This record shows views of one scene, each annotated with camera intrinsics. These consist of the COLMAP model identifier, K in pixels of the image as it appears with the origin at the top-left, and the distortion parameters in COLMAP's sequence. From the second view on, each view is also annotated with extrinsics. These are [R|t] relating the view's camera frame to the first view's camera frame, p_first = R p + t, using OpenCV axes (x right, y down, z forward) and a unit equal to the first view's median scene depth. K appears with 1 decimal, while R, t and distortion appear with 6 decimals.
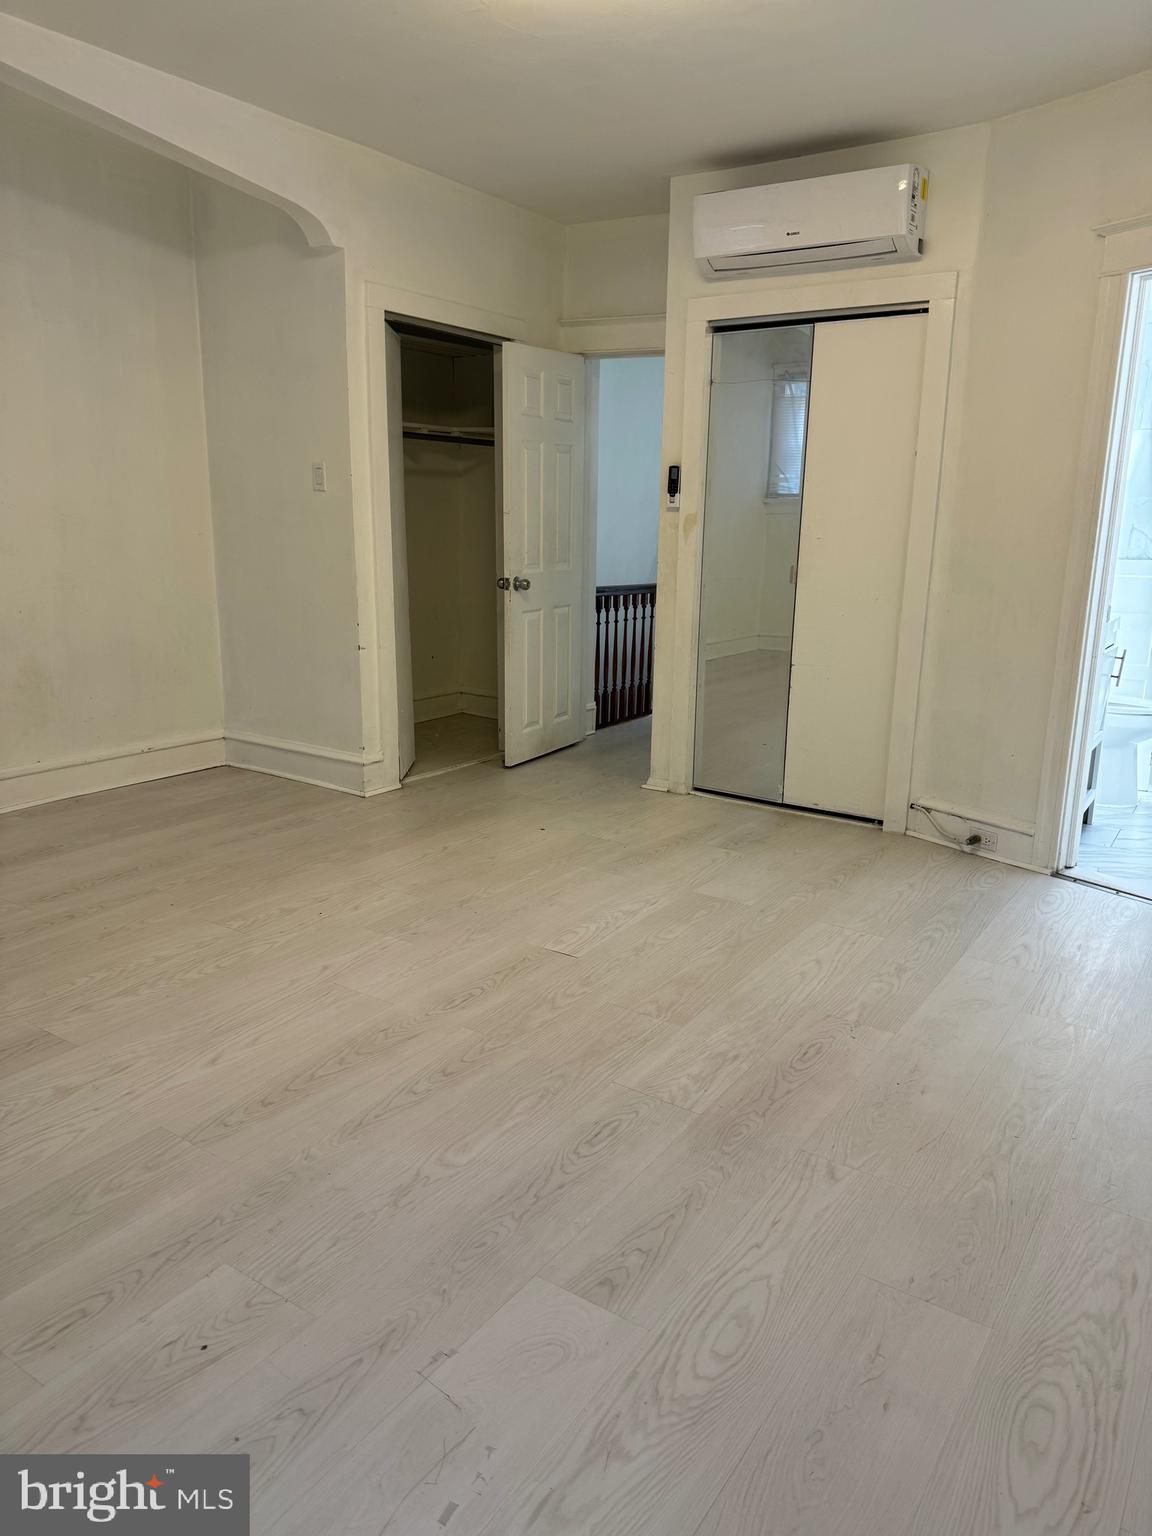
lens RADIAL K [[1062.4, 0, 576.0], [0, 1062.4, 768.0], [0, 0, 1]] dist [0.075156, -0.094870]
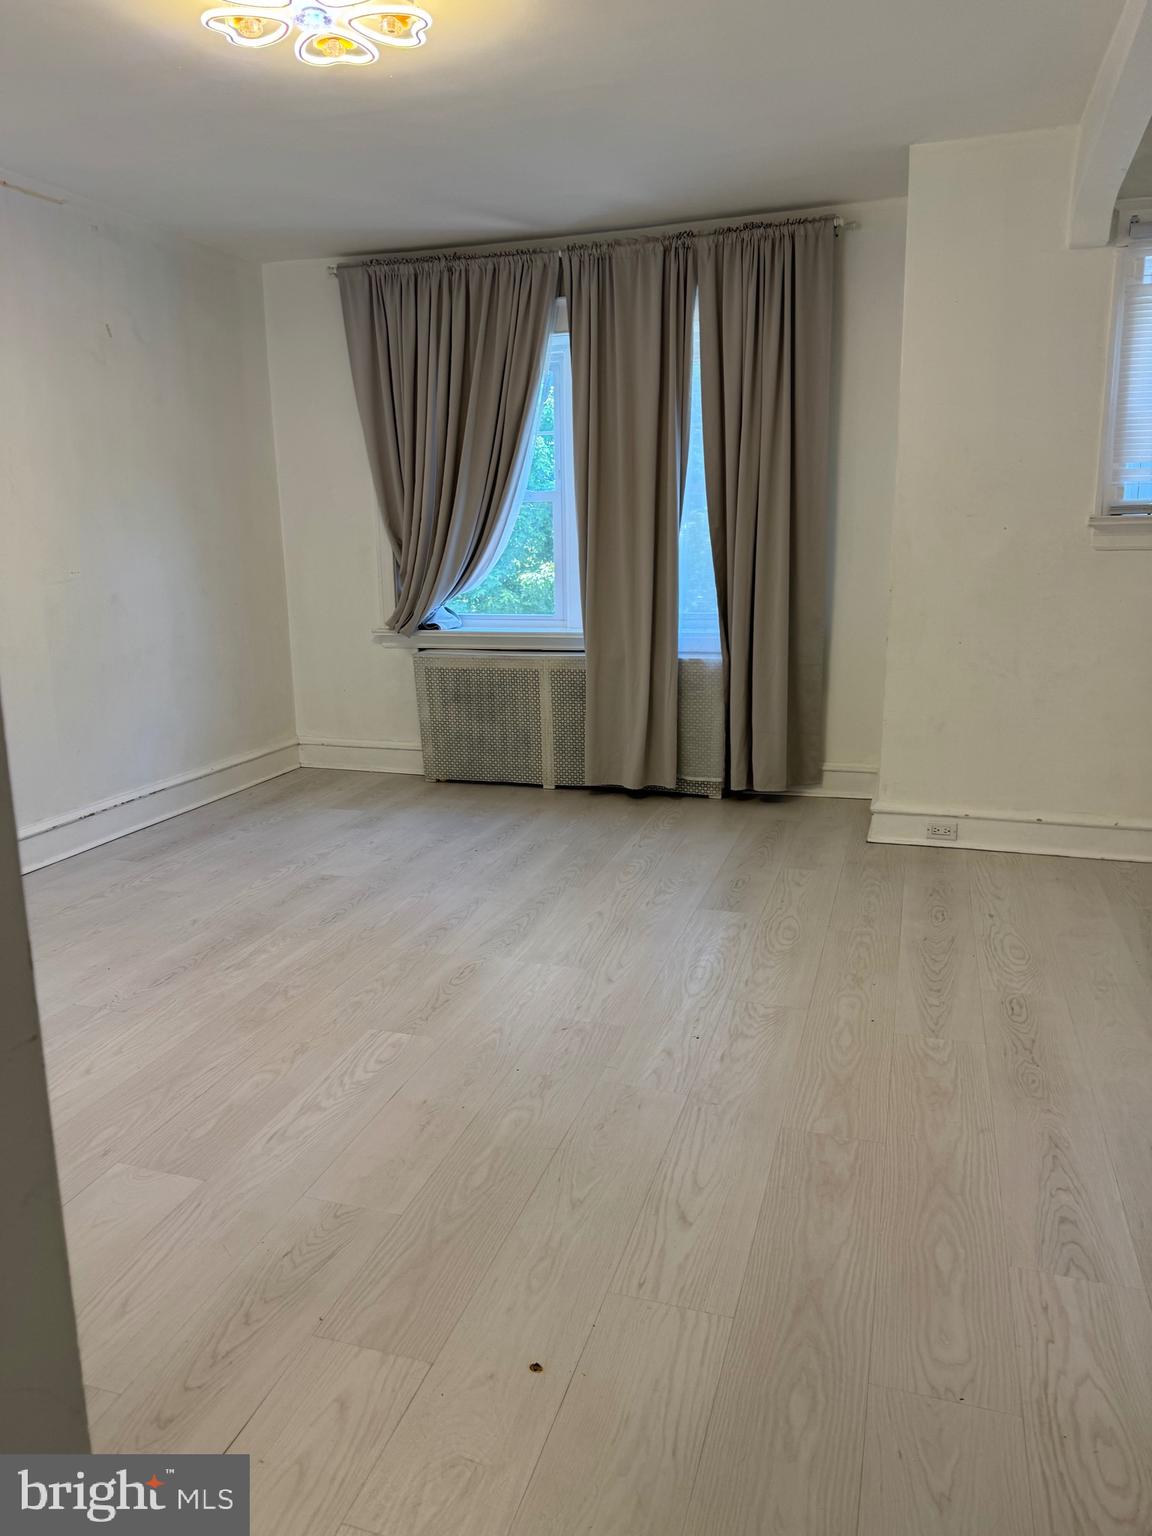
lens RADIAL K [[1062.4, 0, 576.0], [0, 1062.4, 768.0], [0, 0, 1]] dist [0.075156, -0.094870]
pose [[-0.960731, 0.058511, -0.271243, 0.067209], [-0.067353, 0.899110, 0.432511, -0.433263], [0.269184, 0.433795, -0.859861, 1.719141]]
